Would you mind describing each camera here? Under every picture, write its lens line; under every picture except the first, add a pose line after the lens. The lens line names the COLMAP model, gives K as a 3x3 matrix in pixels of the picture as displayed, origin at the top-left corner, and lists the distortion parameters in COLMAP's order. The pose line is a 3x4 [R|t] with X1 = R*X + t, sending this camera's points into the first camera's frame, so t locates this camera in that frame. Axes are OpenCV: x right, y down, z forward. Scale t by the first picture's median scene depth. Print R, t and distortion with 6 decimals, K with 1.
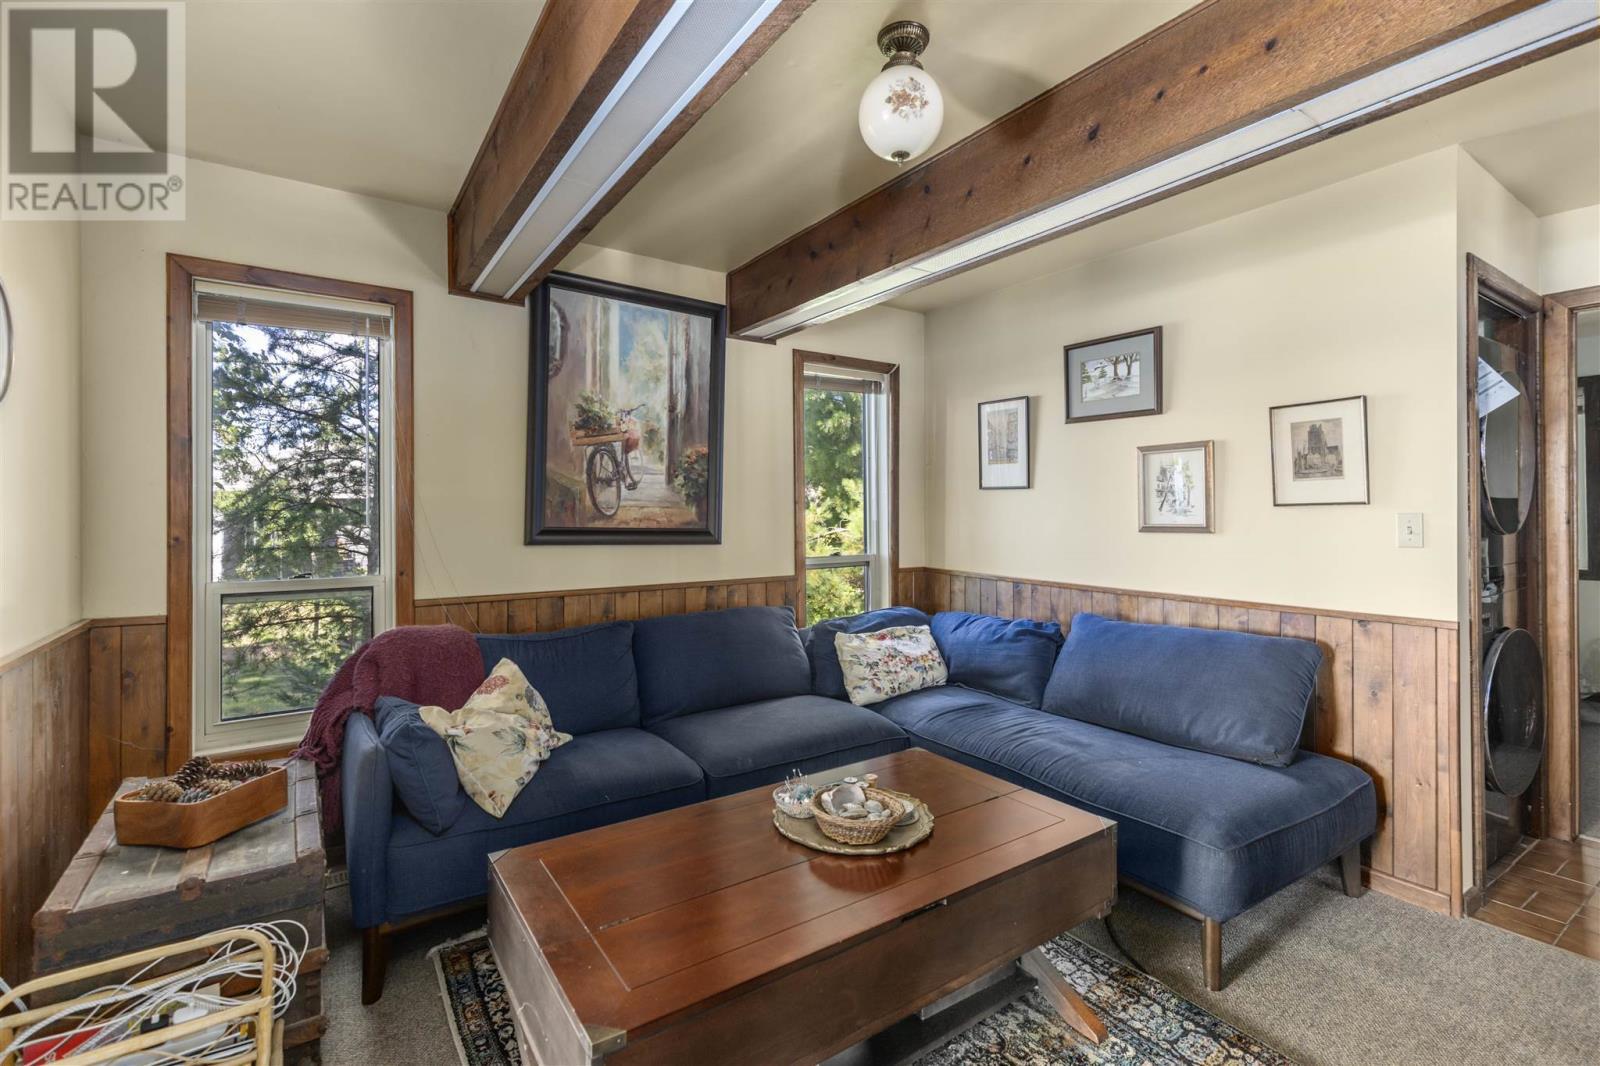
lens RADIAL K [[712.7, 0, 799.5], [0, 712.7, 524.1], [0, 0, 1]] dist [0.001411, -0.000470]
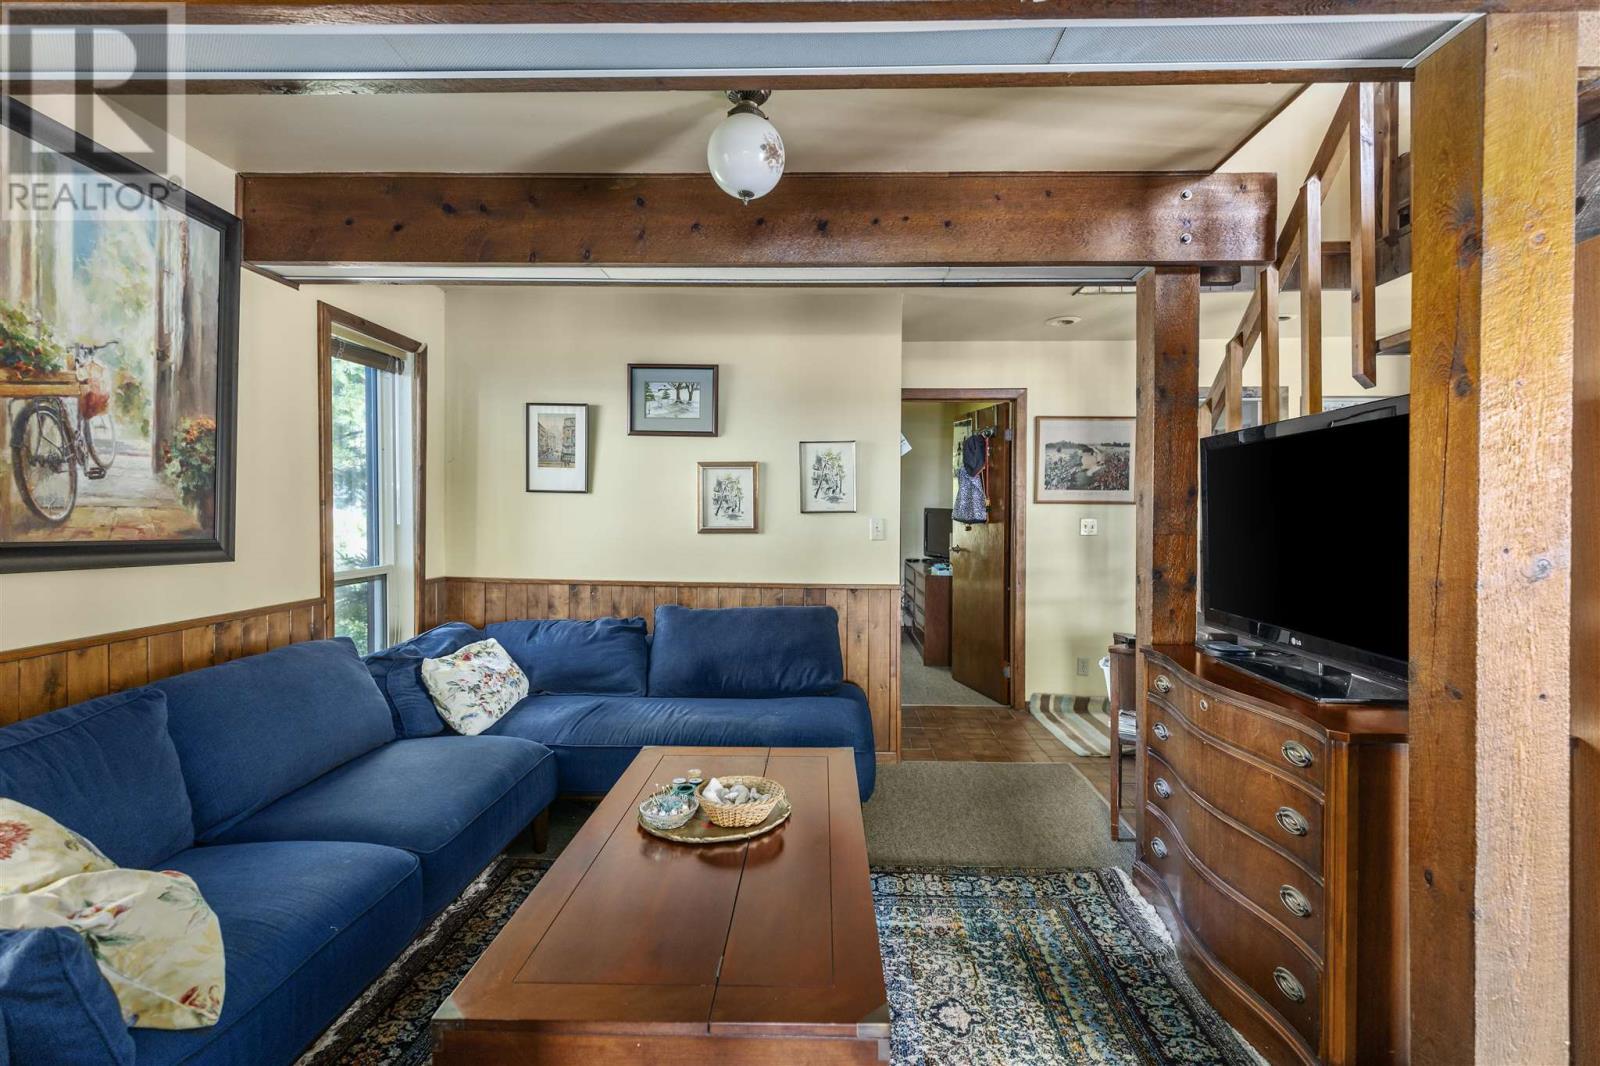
lens RADIAL K [[713.9, 0, 803.4], [0, 713.9, 537.4], [0, 0, 1]] dist [0.004150, -0.000143]
pose [[0.588040, -0.021675, 0.808541, -0.372256], [0.006699, 0.999737, 0.021929, -0.007043], [-0.808804, -0.007479, 0.588031, 0.147065]]
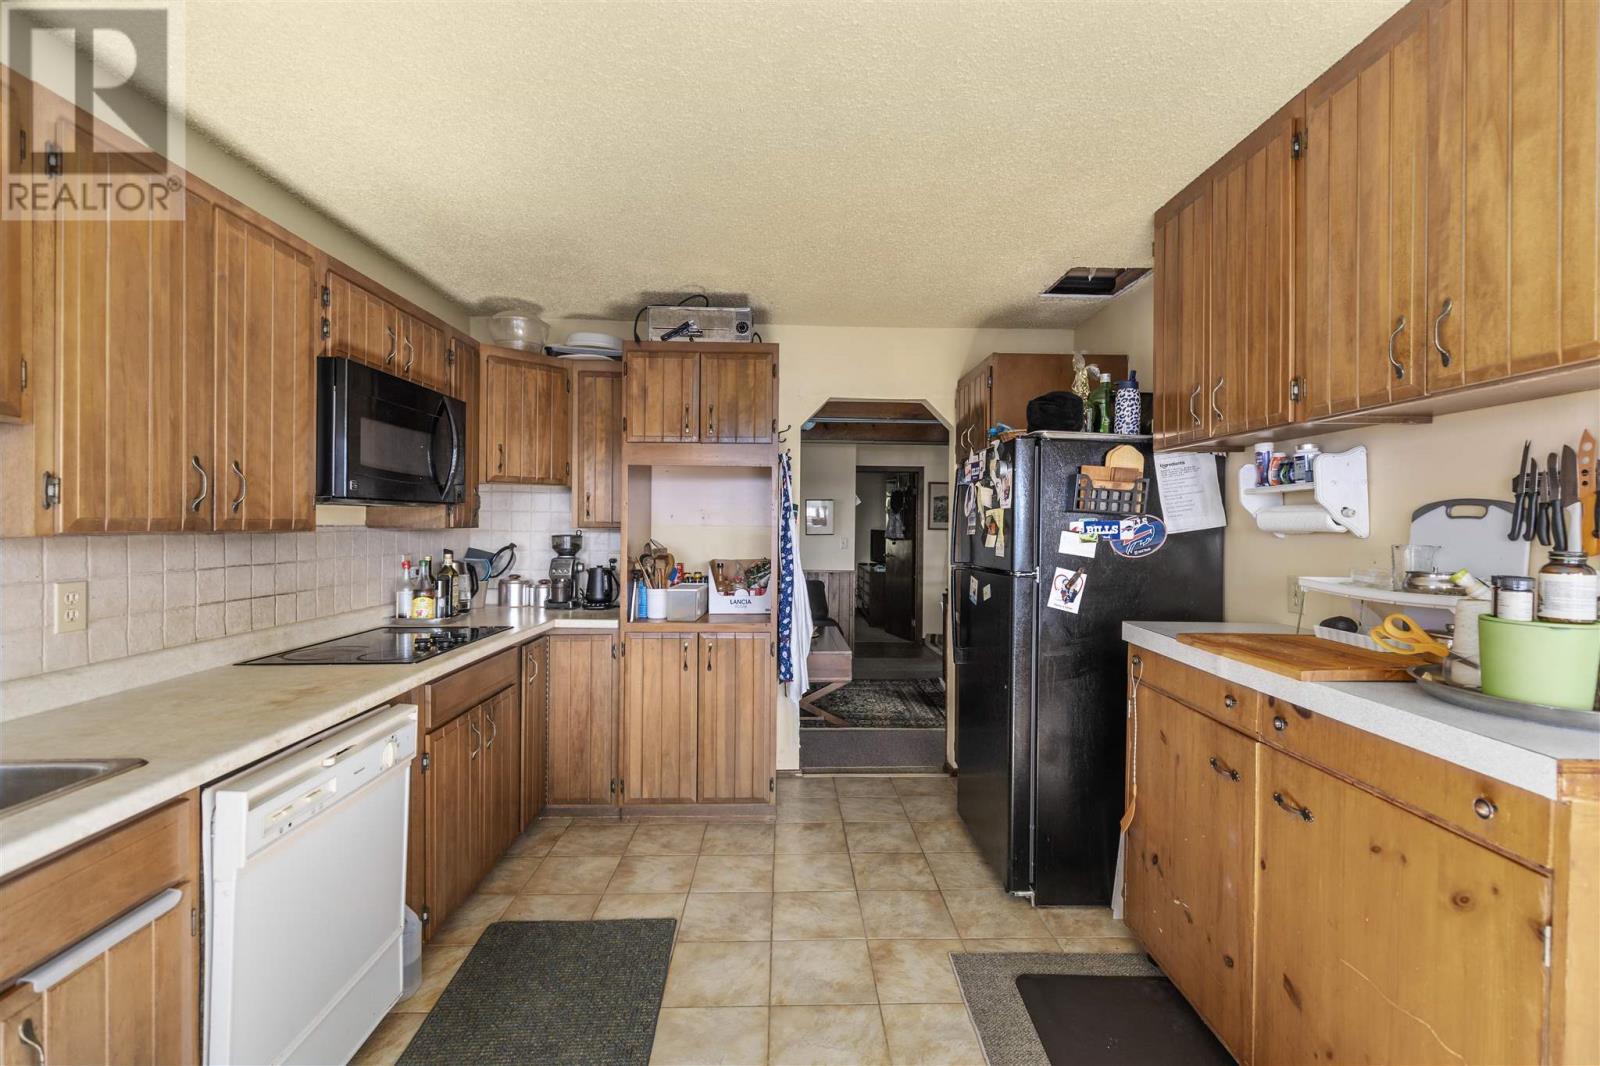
lens RADIAL K [[713.9, 0, 803.4], [0, 713.9, 537.4], [0, 0, 1]] dist [0.004150, -0.000143]
pose [[0.535413, 0.000021, 0.844590, -1.277981], [-0.005558, 0.999978, 0.003498, -0.017151], [-0.844572, -0.006568, 0.535402, -0.337082]]
